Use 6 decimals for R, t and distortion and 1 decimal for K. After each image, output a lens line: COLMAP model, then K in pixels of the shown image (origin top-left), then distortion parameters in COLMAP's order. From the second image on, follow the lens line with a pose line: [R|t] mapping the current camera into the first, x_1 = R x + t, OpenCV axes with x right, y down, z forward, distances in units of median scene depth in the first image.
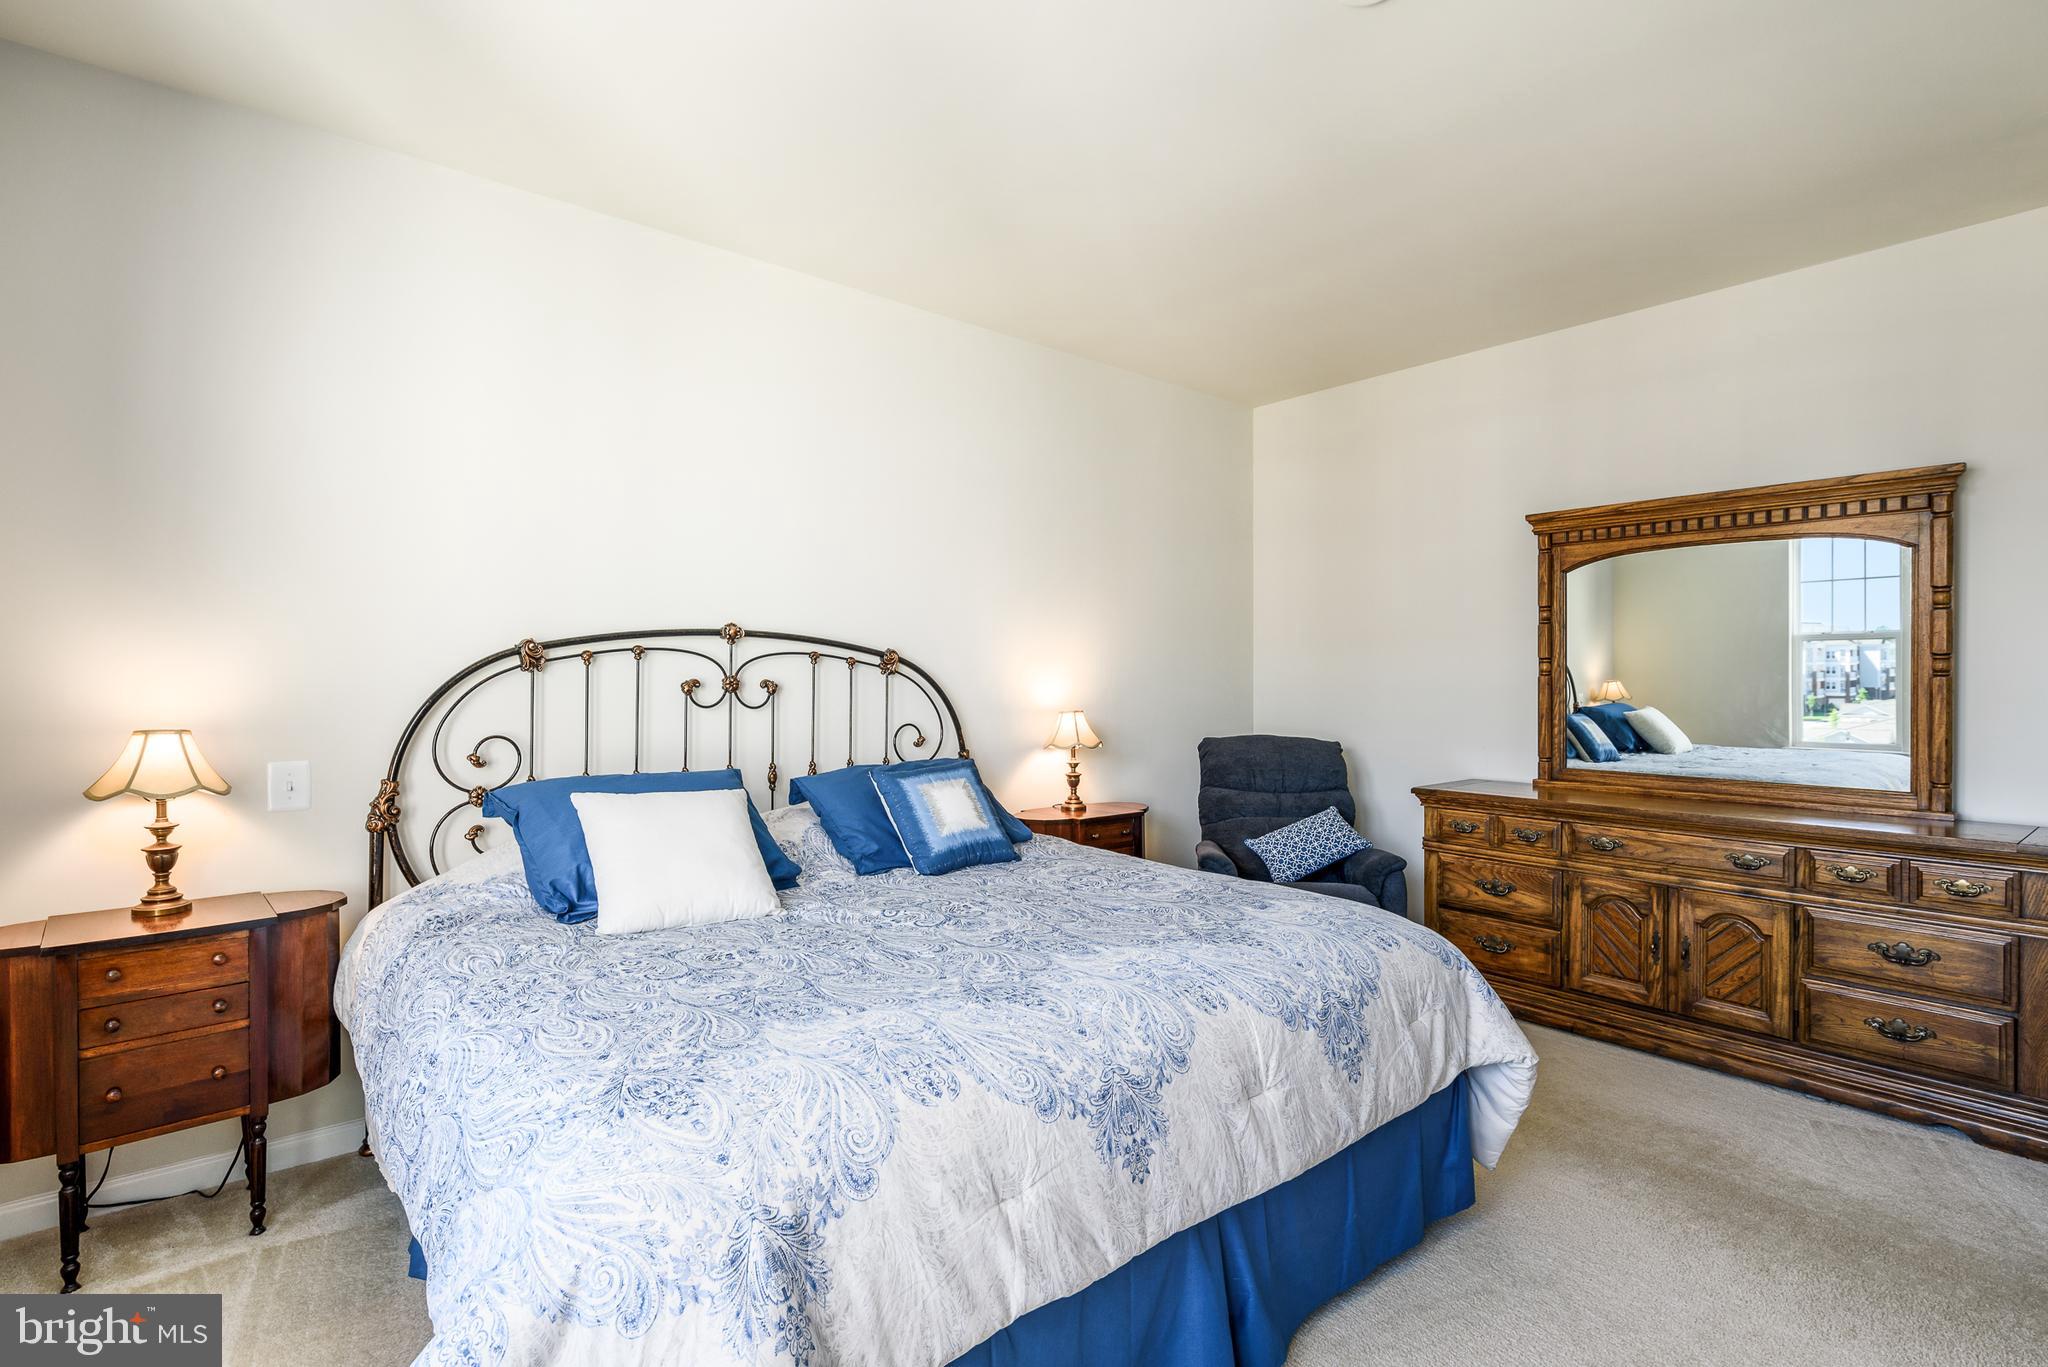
lens RADIAL K [[978.4, 0, 1026.8], [0, 978.4, 681.4], [0, 0, 1]] dist [0.002569, 0.000664]
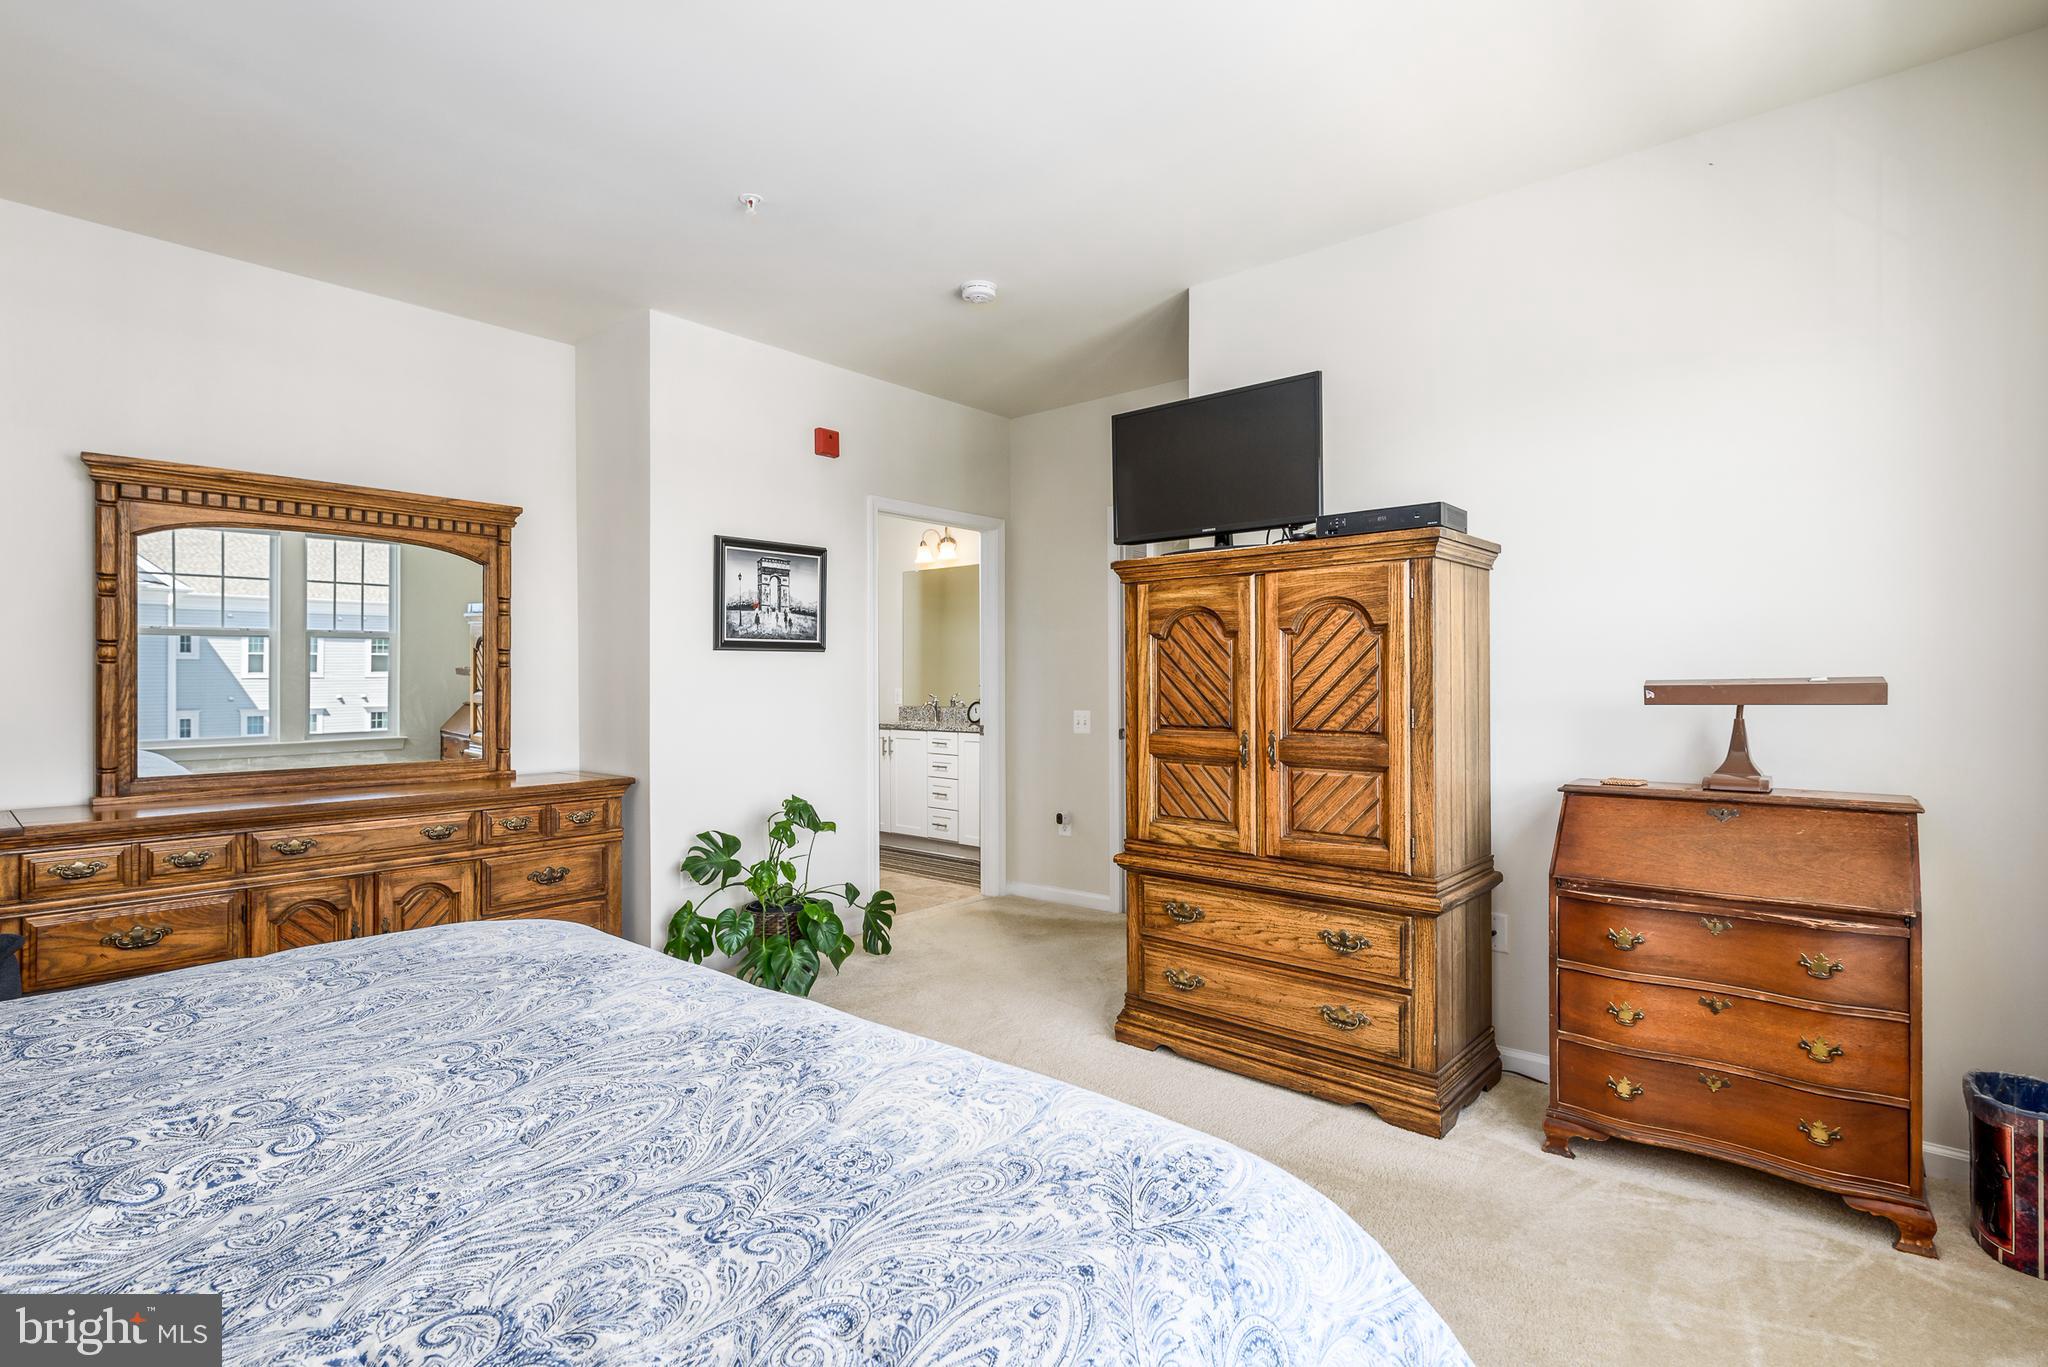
lens RADIAL K [[978.4, 0, 1026.2], [0, 978.4, 678.8], [0, 0, 1]] dist [0.002569, 0.000664]
pose [[-0.161545, -0.000219, 0.986865, -0.464243], [0.005118, 0.999986, 0.001060, 0.012537], [-0.986852, 0.005222, -0.161541, 0.520332]]
